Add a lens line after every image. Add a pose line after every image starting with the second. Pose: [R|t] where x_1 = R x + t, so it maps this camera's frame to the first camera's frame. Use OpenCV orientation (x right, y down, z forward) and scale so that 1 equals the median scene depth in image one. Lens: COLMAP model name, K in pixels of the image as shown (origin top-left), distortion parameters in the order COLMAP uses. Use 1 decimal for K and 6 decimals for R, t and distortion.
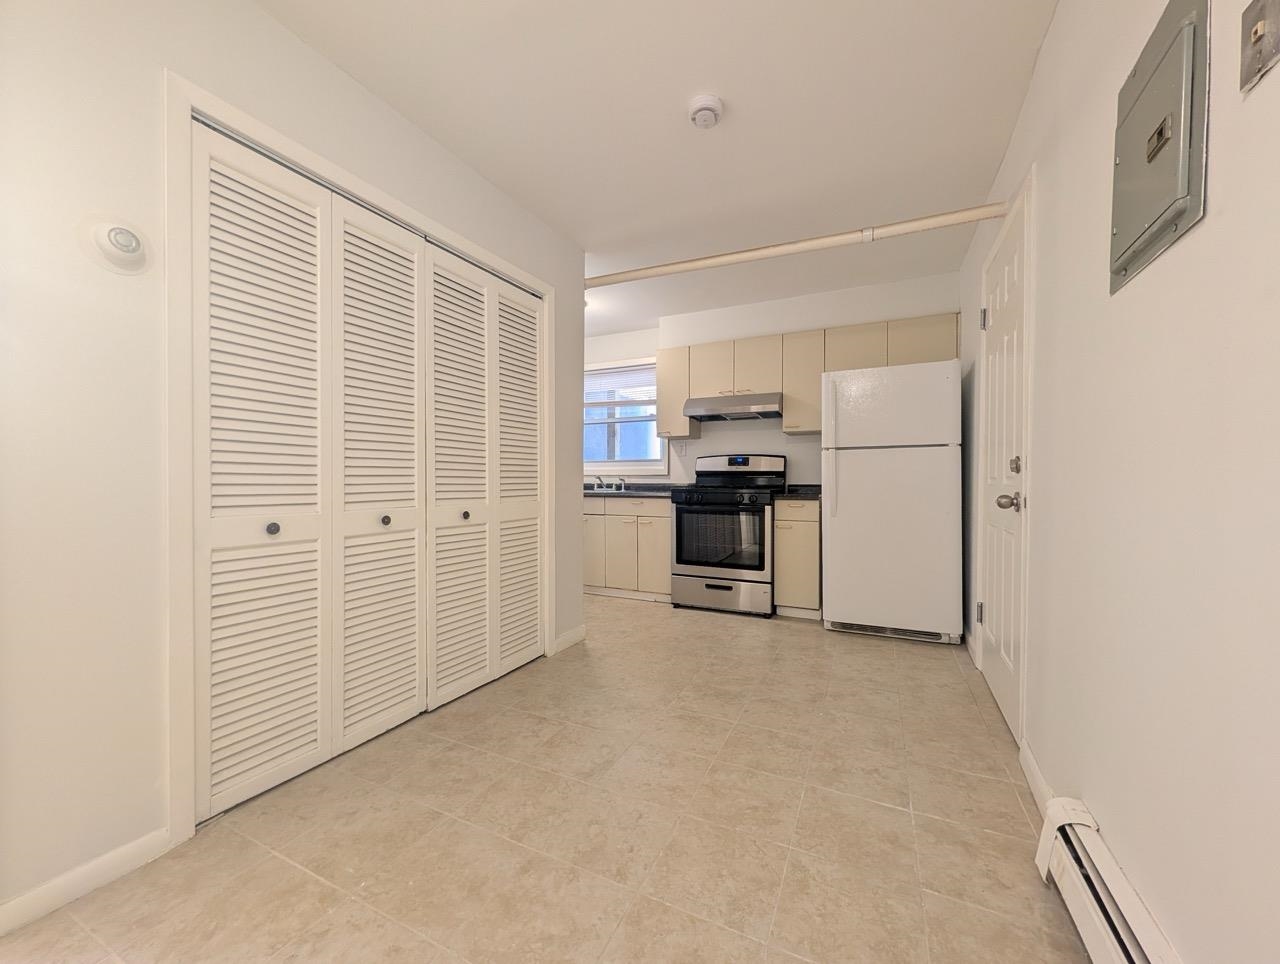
lens RADIAL K [[492.9, 0, 642.3], [0, 492.9, 484.1], [0, 0, 1]] dist [0.000747, 0.000058]
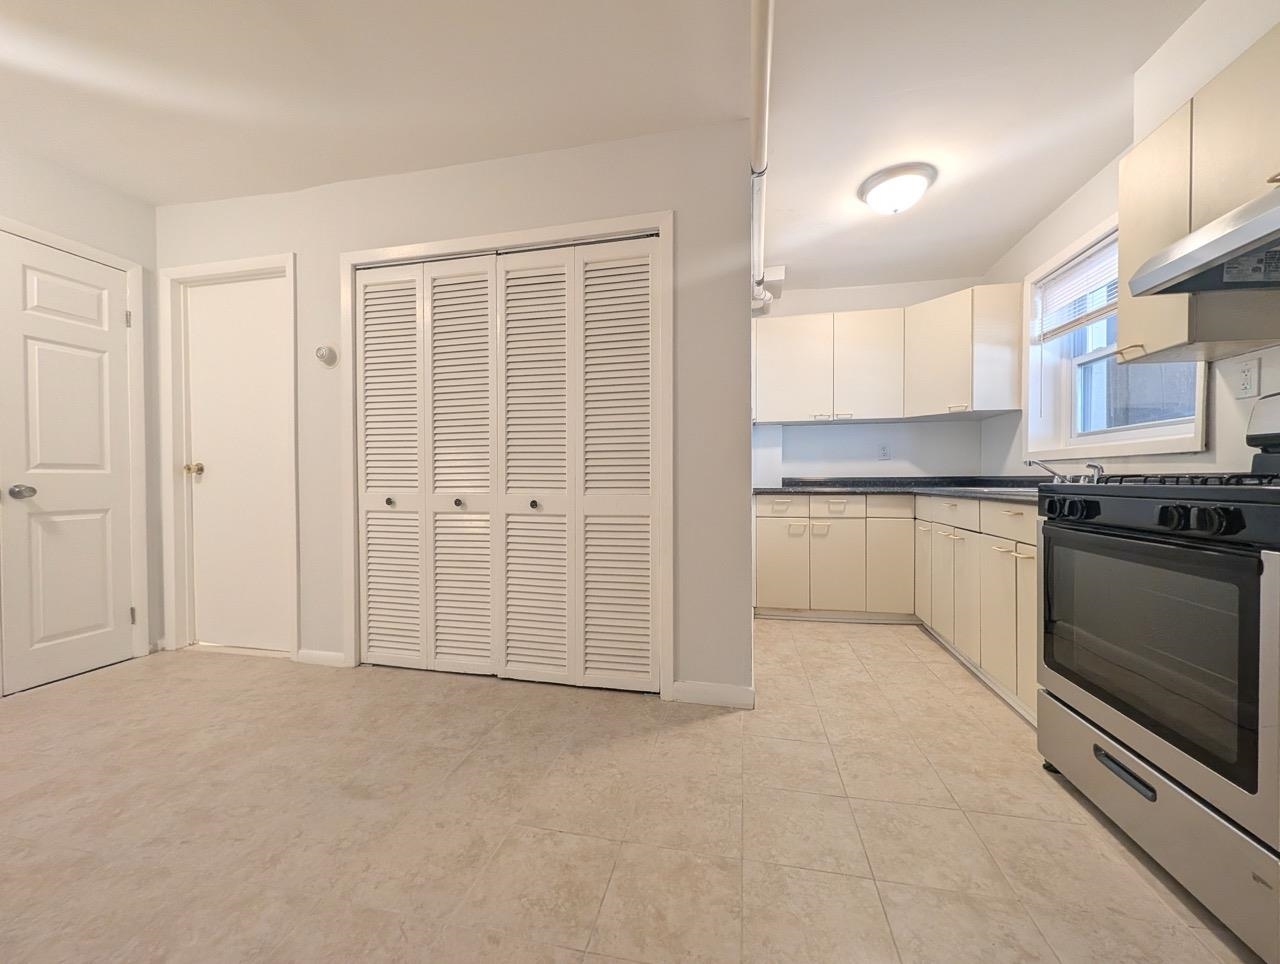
lens RADIAL K [[492.9, 0, 642.3], [0, 492.9, 484.1], [0, 0, 1]] dist [0.000747, 0.000058]
pose [[0.237912, 0.009048, -0.971244, 0.558822], [-0.004198, 0.999957, 0.008288, 0.010624], [0.971278, 0.002105, 0.237940, 0.810734]]
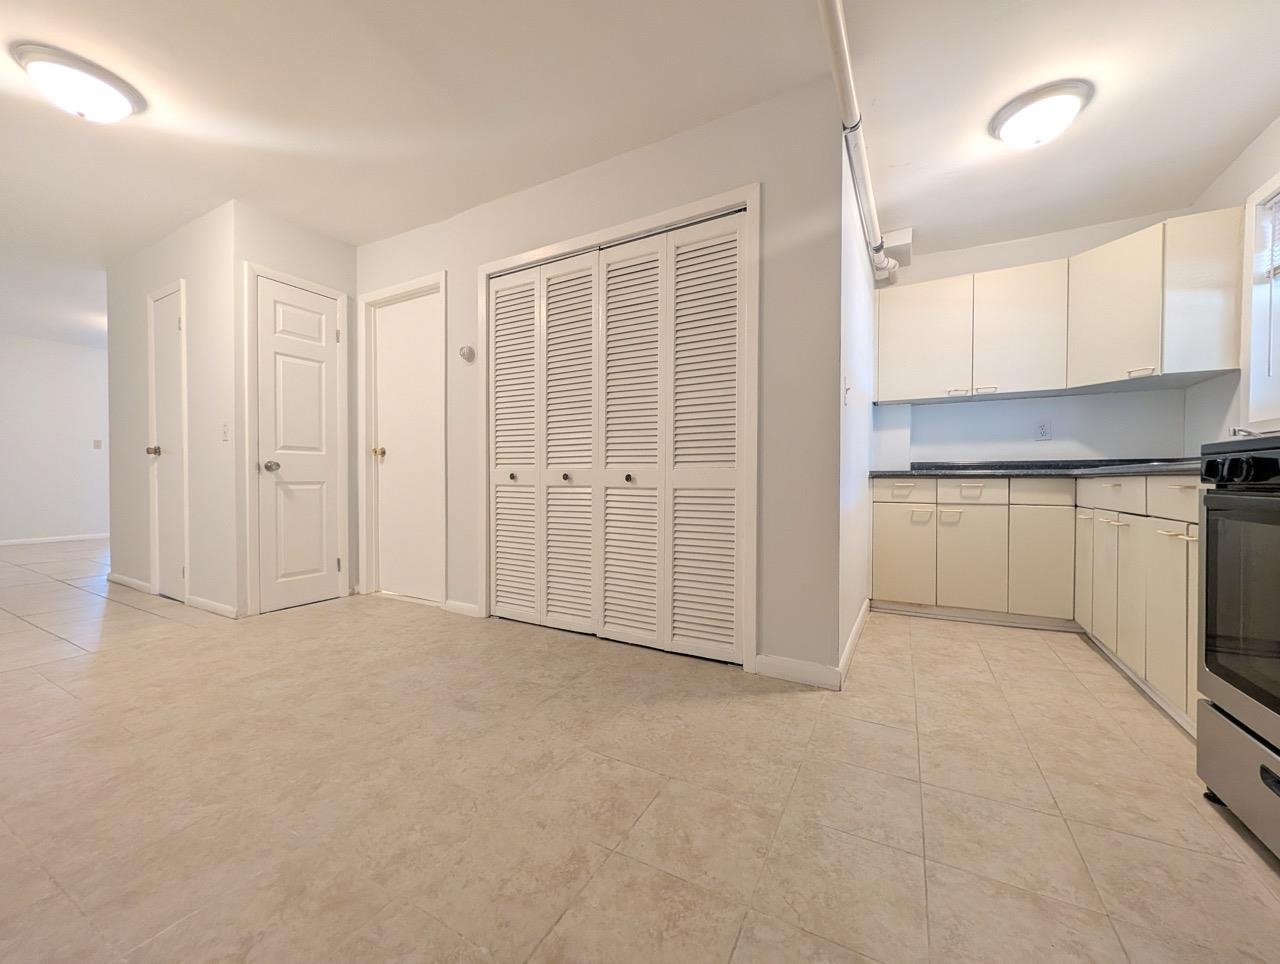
lens RADIAL K [[492.9, 0, 642.3], [0, 492.9, 484.1], [0, 0, 1]] dist [0.000747, 0.000058]
pose [[-0.045624, 0.010600, -0.998902, 0.599551], [-0.010879, 0.999879, 0.011107, 0.053670], [0.998899, 0.011374, -0.045504, 0.897554]]
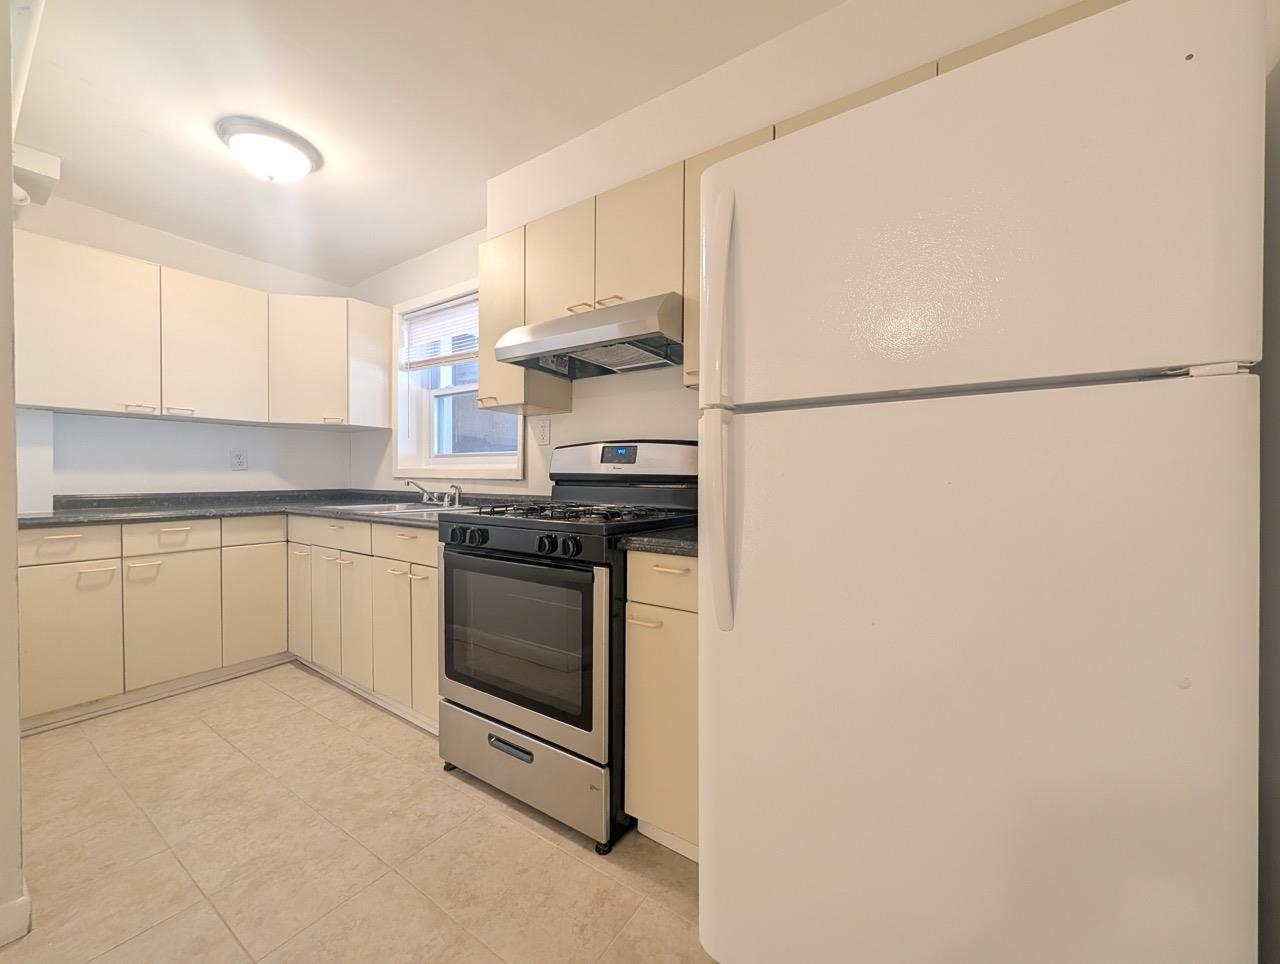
lens RADIAL K [[492.9, 0, 642.3], [0, 492.9, 484.1], [0, 0, 1]] dist [0.000747, 0.000058]
pose [[0.989498, 0.006765, -0.144386, 0.450536], [-0.005574, 0.999947, 0.008654, -0.032256], [0.144437, -0.007759, 0.989484, 0.815020]]
